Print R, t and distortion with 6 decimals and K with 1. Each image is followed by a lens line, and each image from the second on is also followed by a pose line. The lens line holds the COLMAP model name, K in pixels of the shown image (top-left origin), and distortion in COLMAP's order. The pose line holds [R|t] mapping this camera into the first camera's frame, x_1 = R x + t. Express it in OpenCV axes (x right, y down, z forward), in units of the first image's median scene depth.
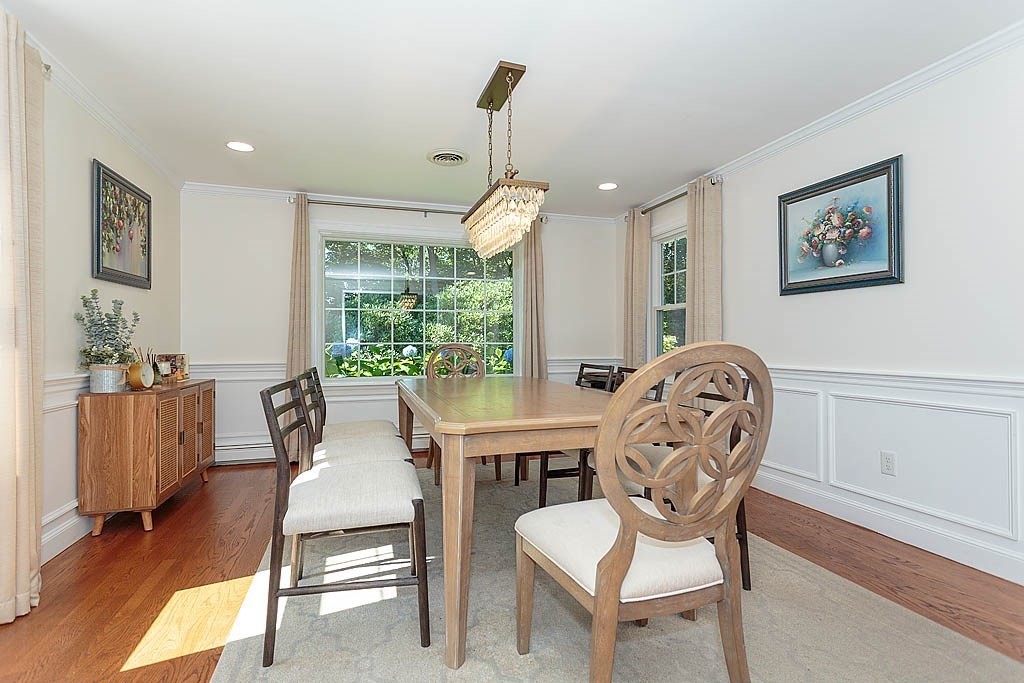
lens RADIAL K [[490.2, 0, 512.6], [0, 490.2, 338.1], [0, 0, 1]] dist [0.003513, 0.000097]
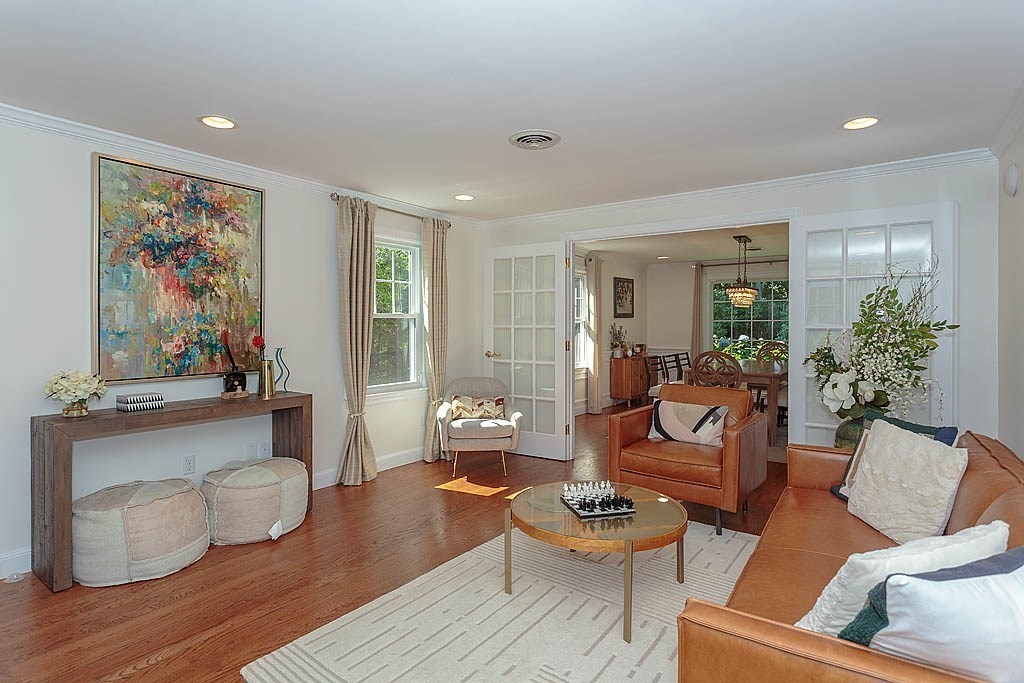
lens RADIAL K [[542.1, 0, 512.1], [0, 542.1, 334.8], [0, 0, 1]] dist [-0.002555, 0.000110]
pose [[0.598815, 0.014425, -0.800758, 1.231614], [0.009001, 0.999653, 0.024739, -0.099537], [0.800837, -0.022022, 0.598477, -1.277995]]
